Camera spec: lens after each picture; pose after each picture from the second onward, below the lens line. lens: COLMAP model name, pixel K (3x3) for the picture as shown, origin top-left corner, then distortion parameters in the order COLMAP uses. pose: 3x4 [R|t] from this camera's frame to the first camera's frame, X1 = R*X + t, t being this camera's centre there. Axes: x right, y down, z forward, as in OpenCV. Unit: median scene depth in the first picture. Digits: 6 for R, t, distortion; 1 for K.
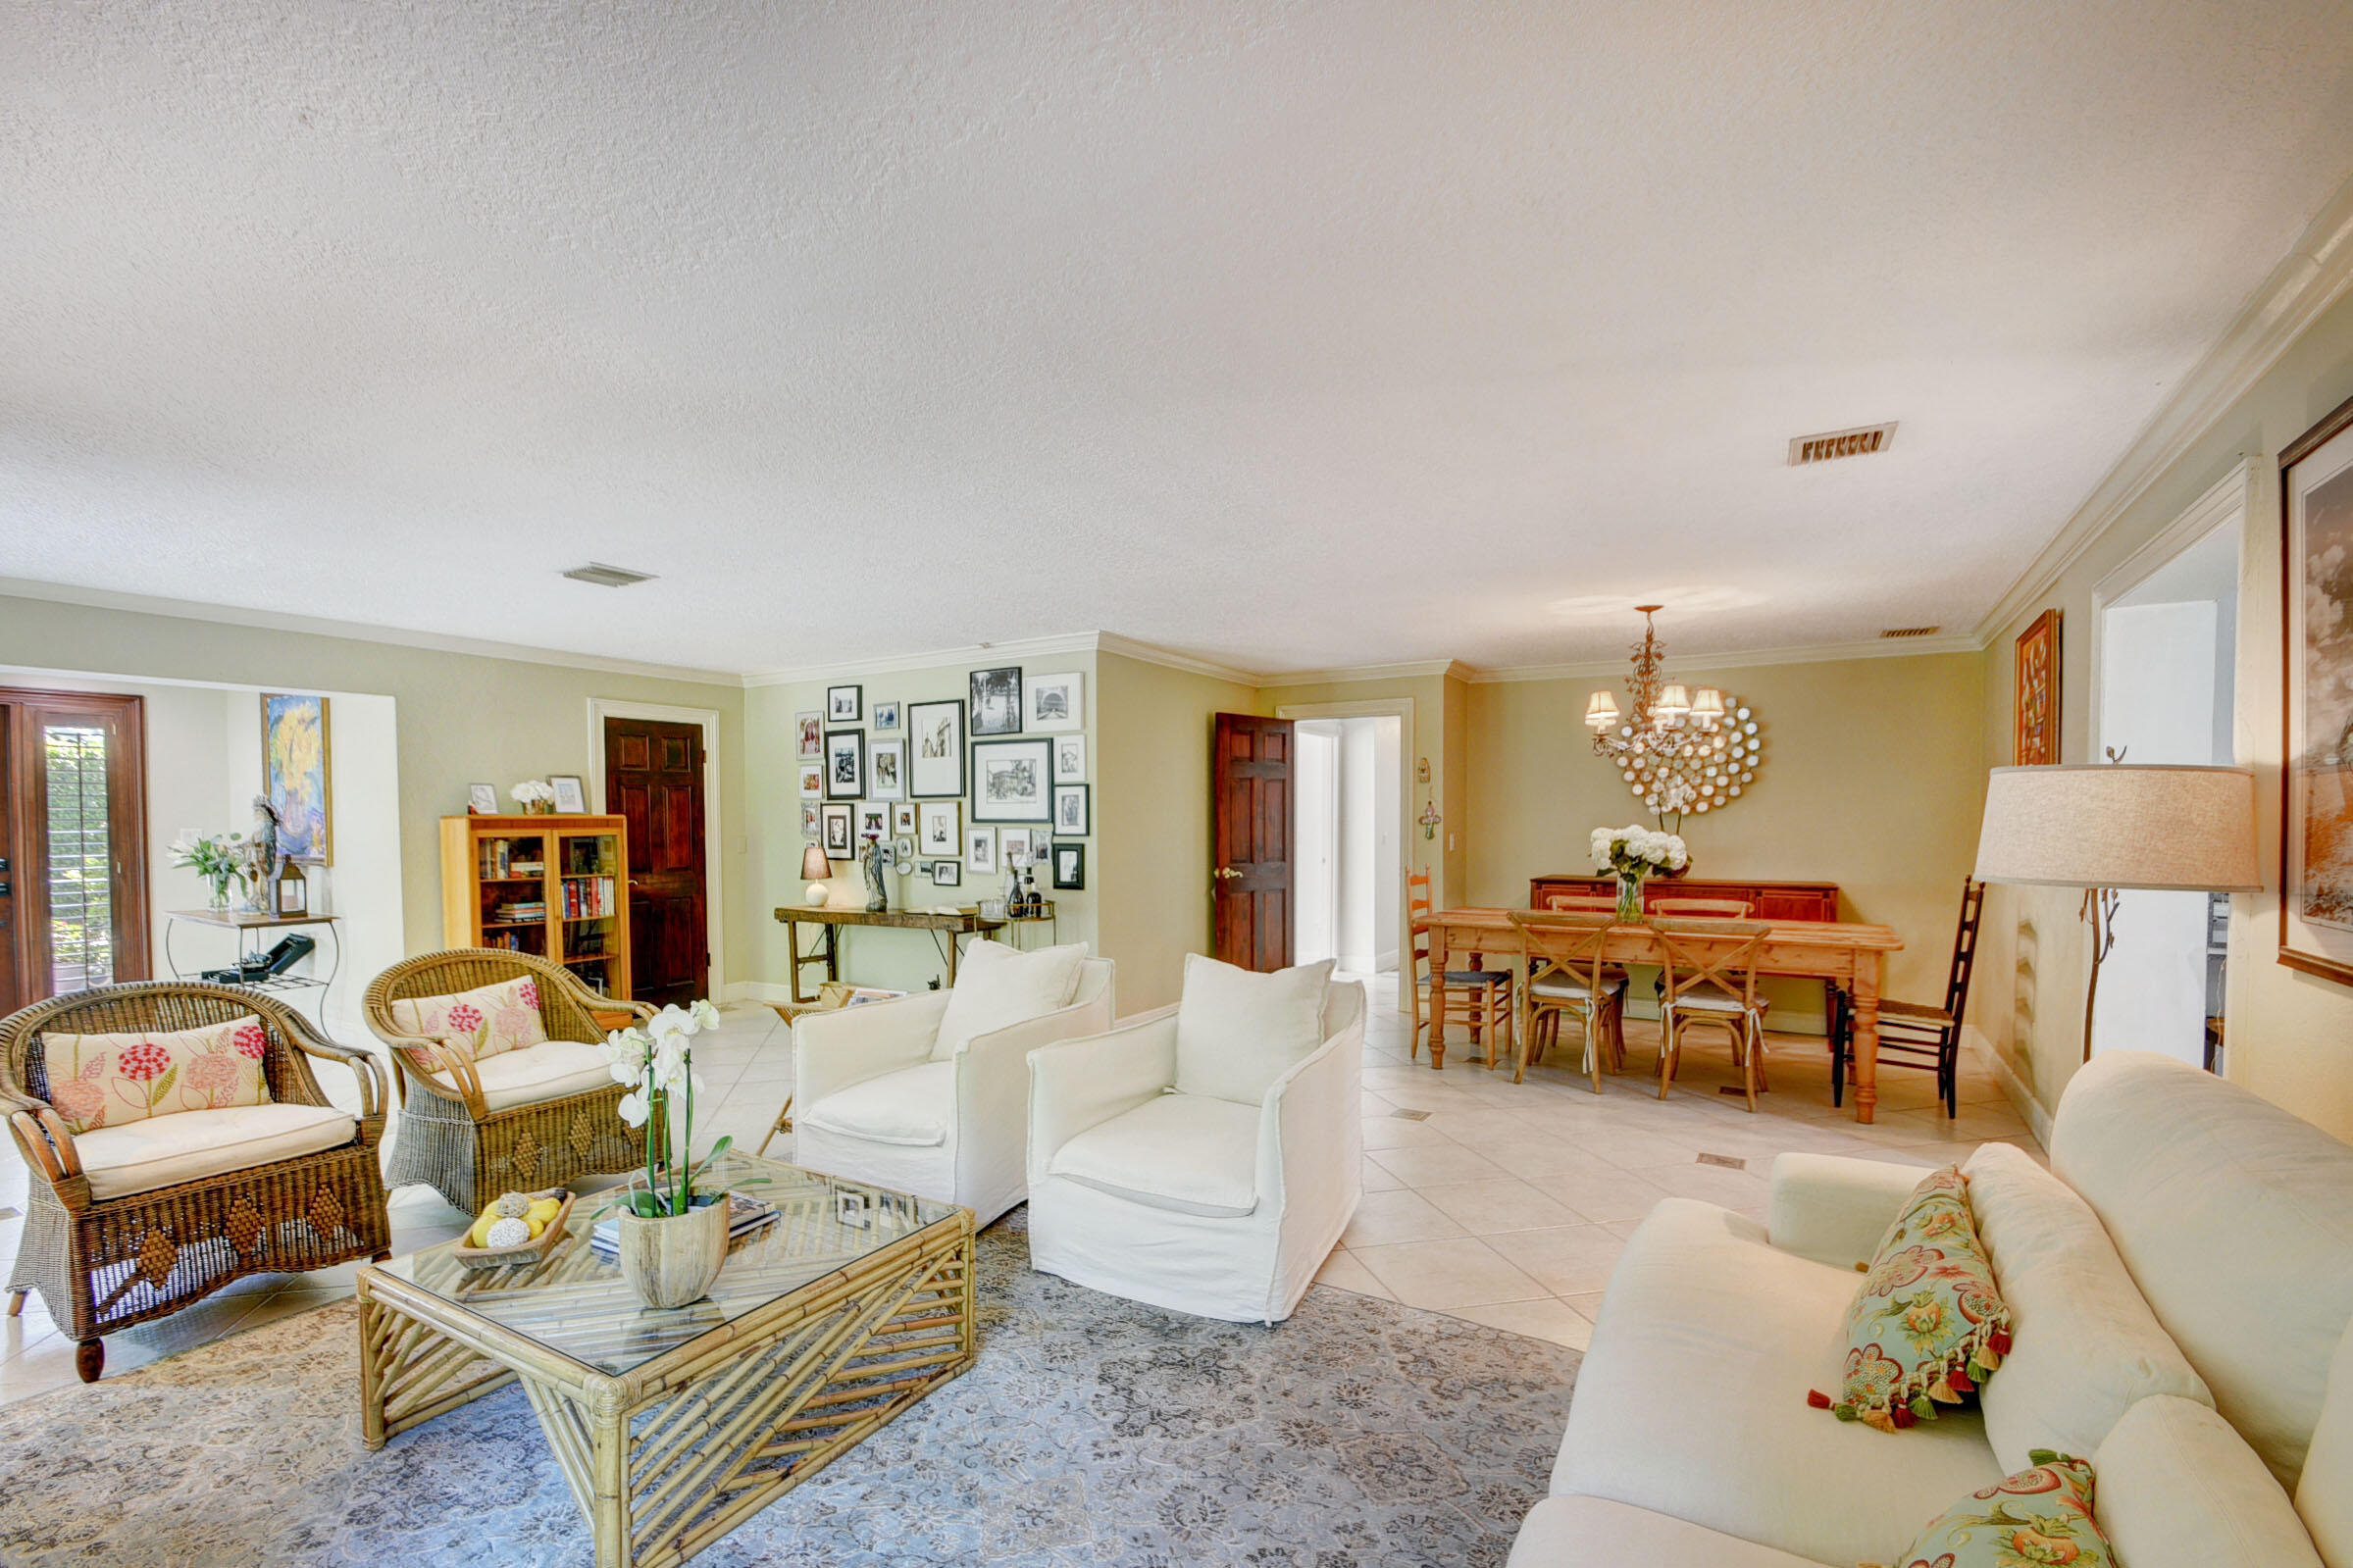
lens RADIAL K [[1042.6, 0, 1144.3], [0, 1042.6, 849.8], [0, 0, 1]] dist [0.008297, -0.012083]
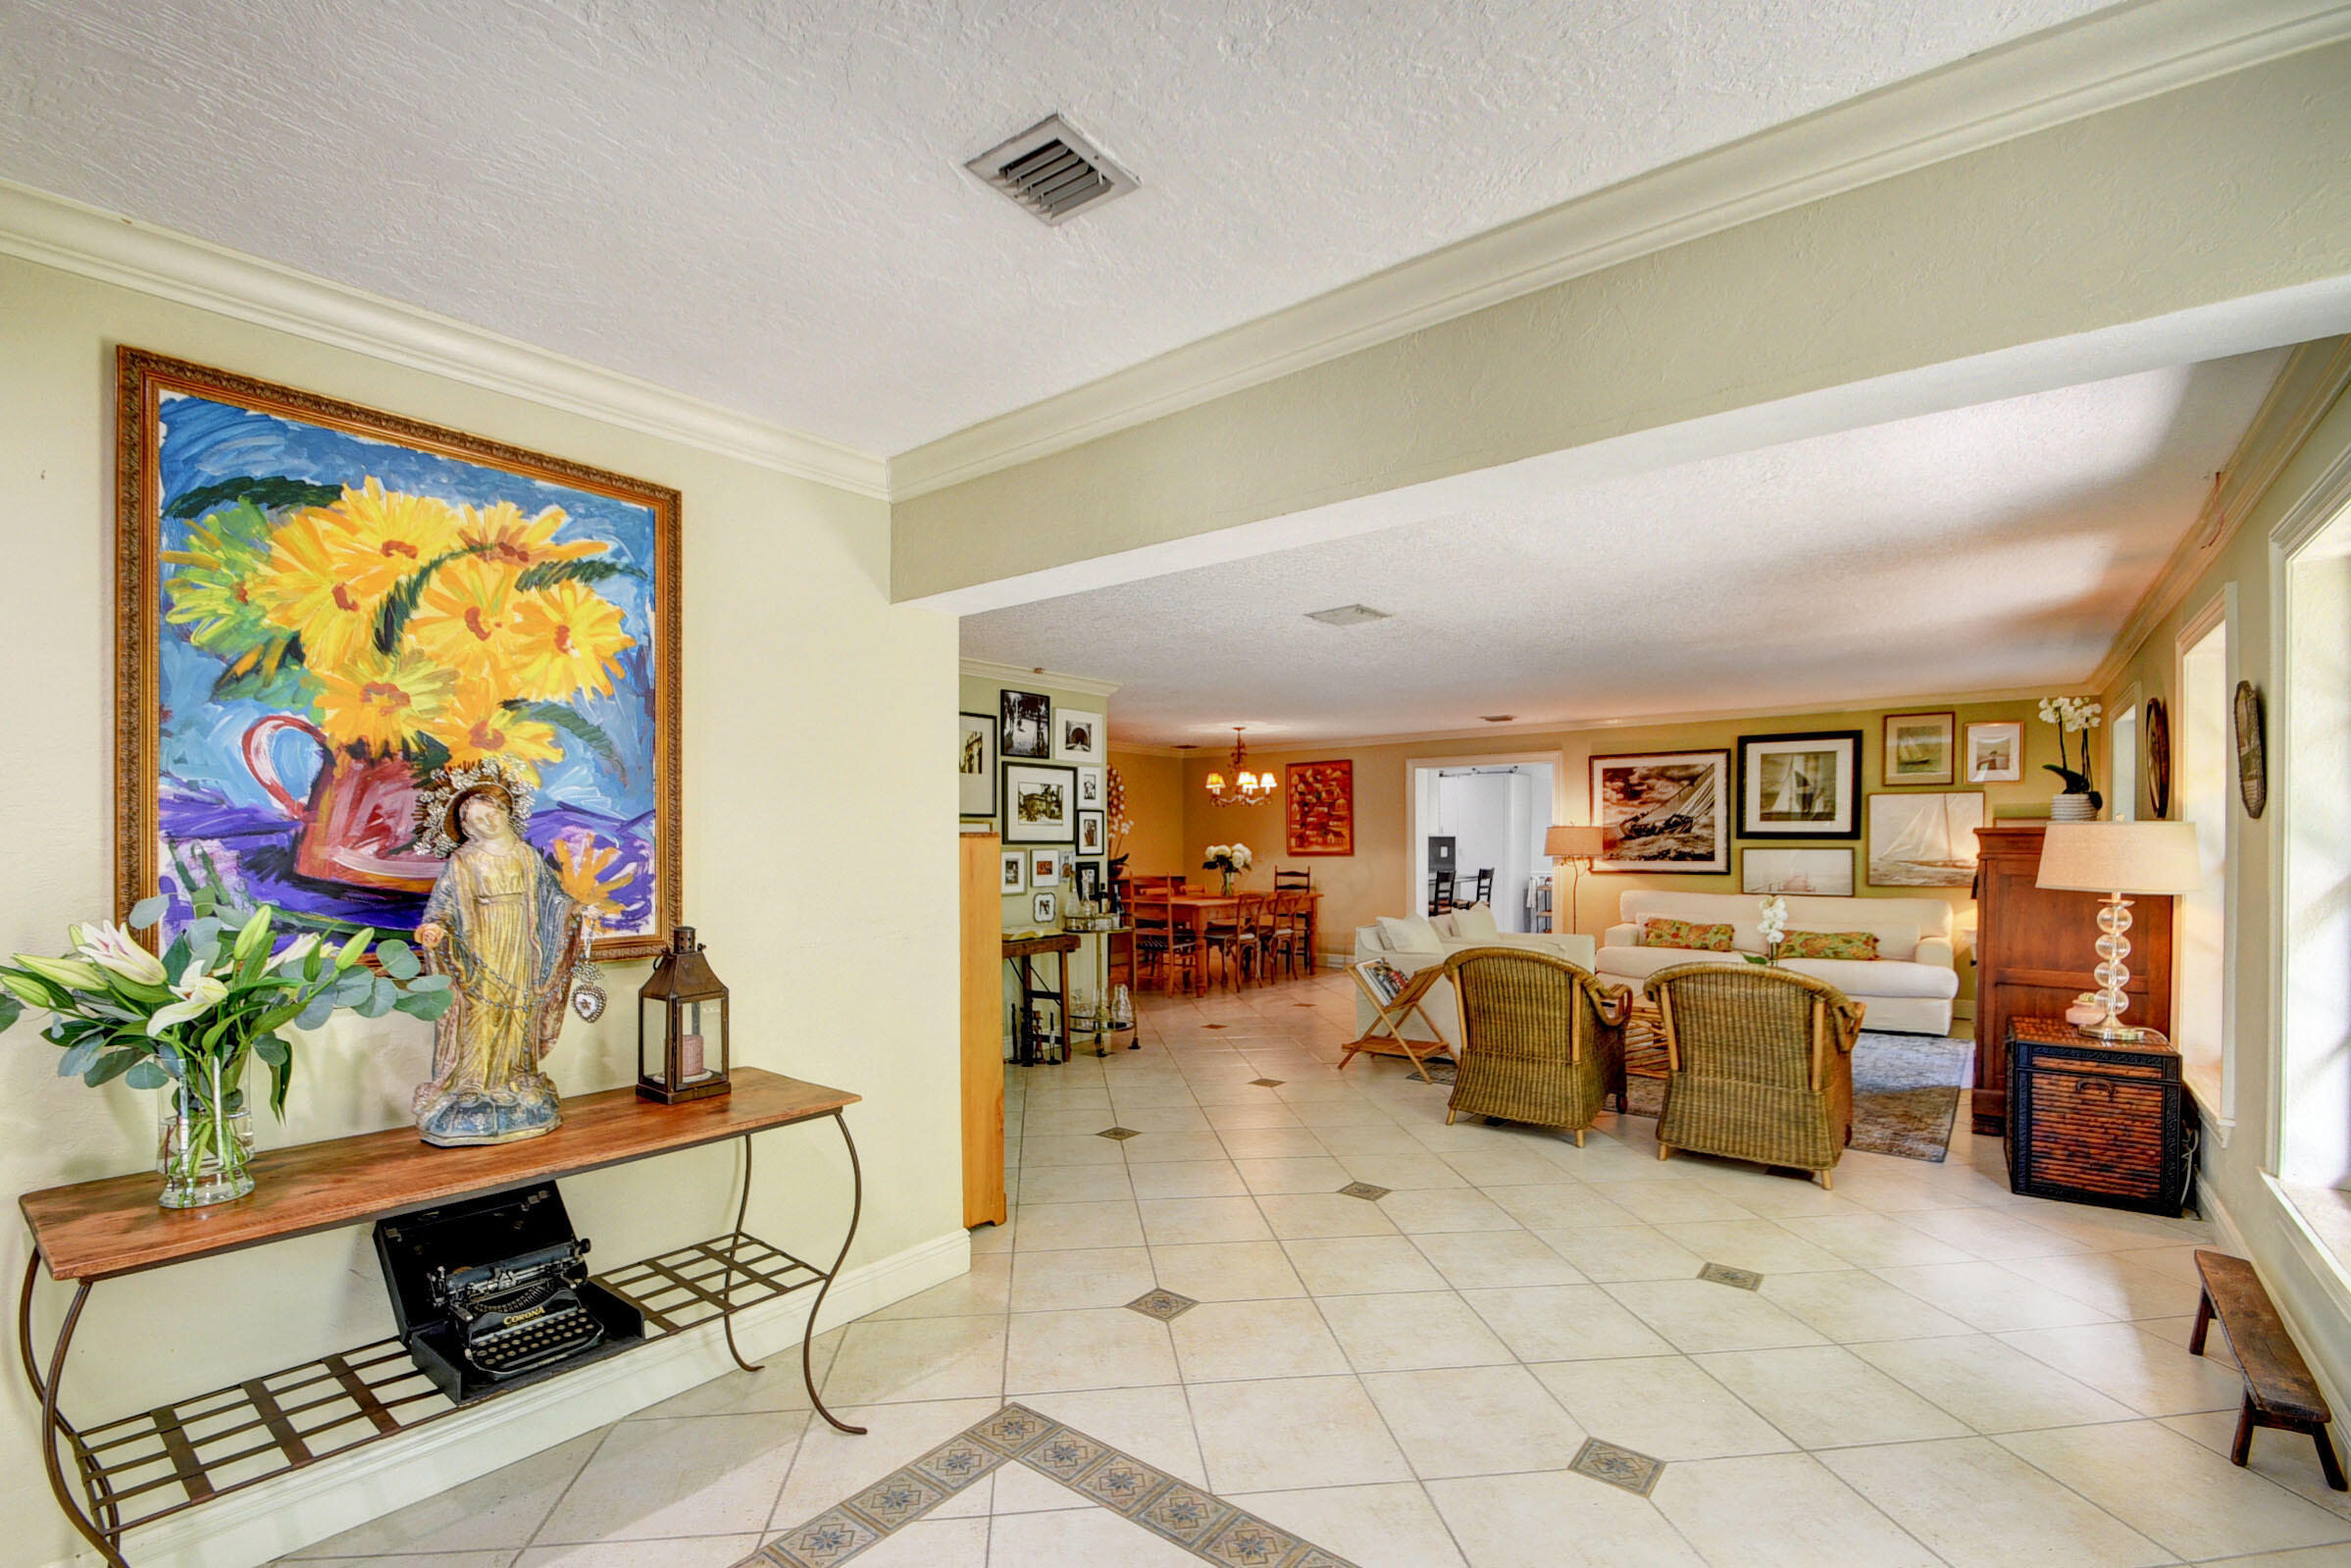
lens RADIAL K [[1041.7, 0, 1143.3], [0, 1041.7, 849.8], [0, 0, 1]] dist [0.008297, -0.012083]
pose [[0.127713, -0.008023, 0.991779, -1.158374], [0.028732, 0.999578, 0.004386, -0.021992], [-0.991395, 0.027935, 0.127890, 0.774798]]
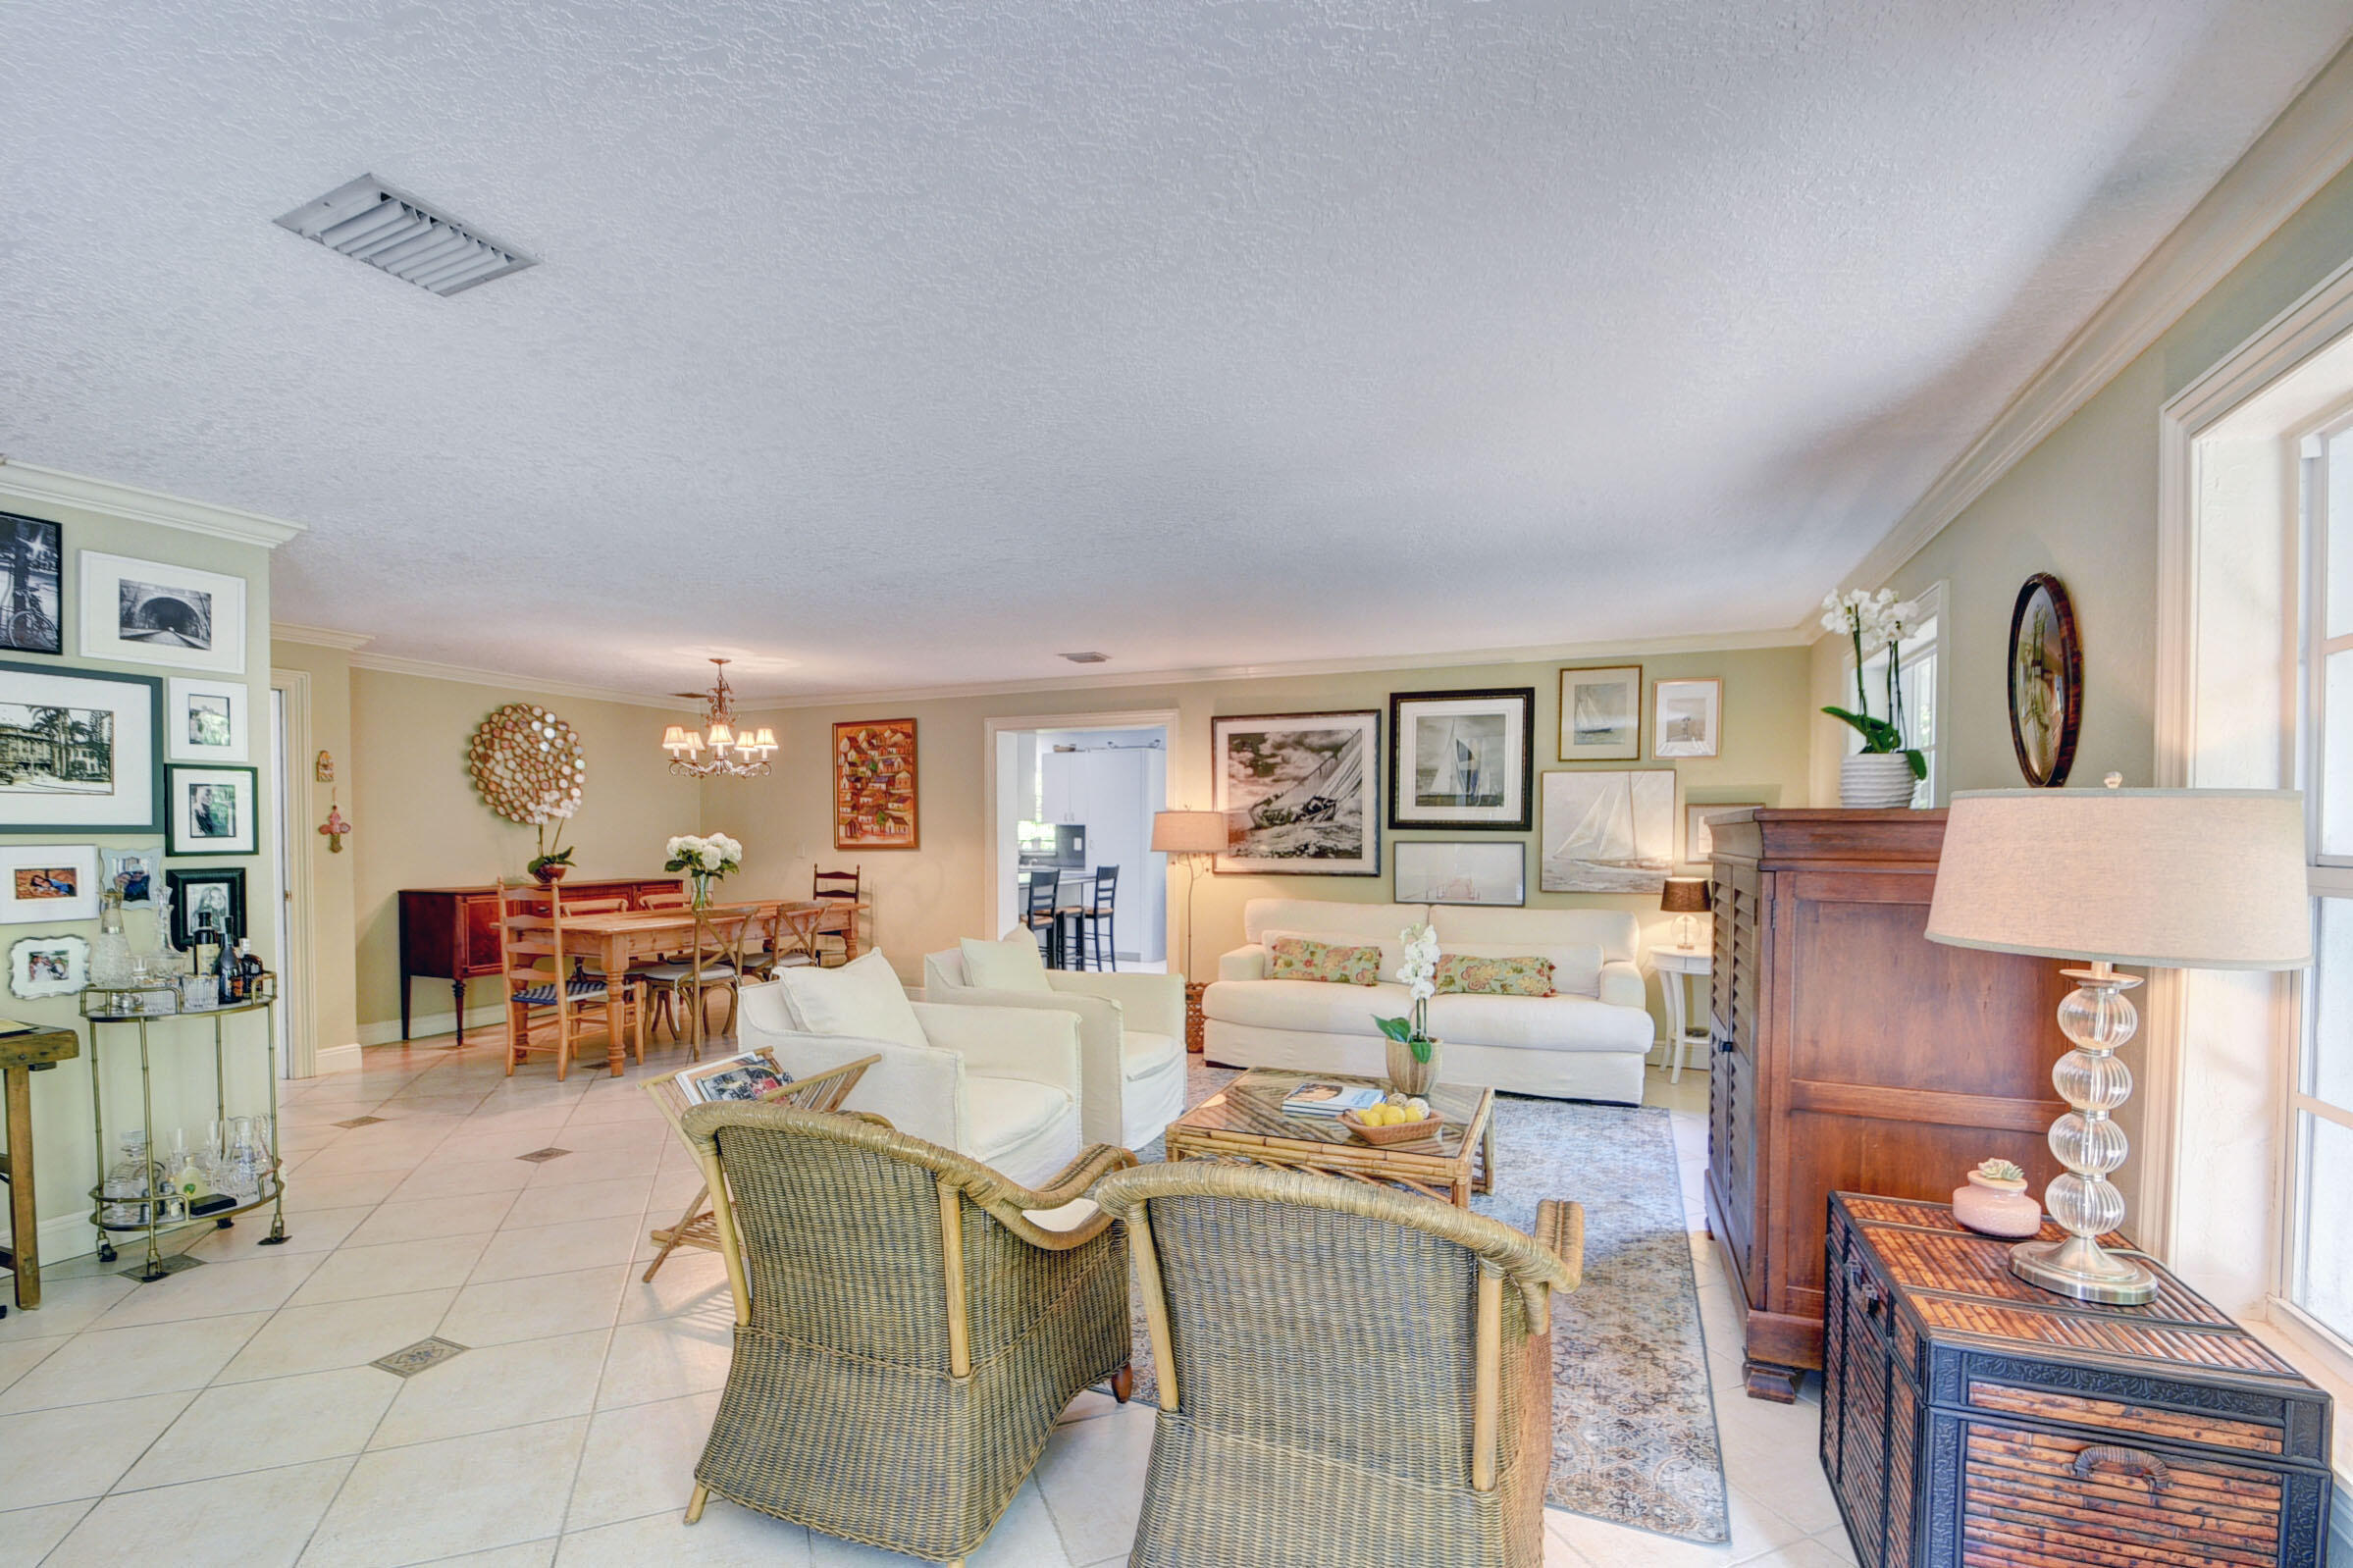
lens RADIAL K [[1042.7, 0, 1144.3], [0, 1042.7, 849.8], [0, 0, 1]] dist [0.008297, -0.012083]
pose [[-0.133632, -0.018301, 0.990862, -0.688104], [0.024272, 0.999469, 0.021734, -0.016011], [-0.990734, 0.026954, -0.133117, 0.552481]]
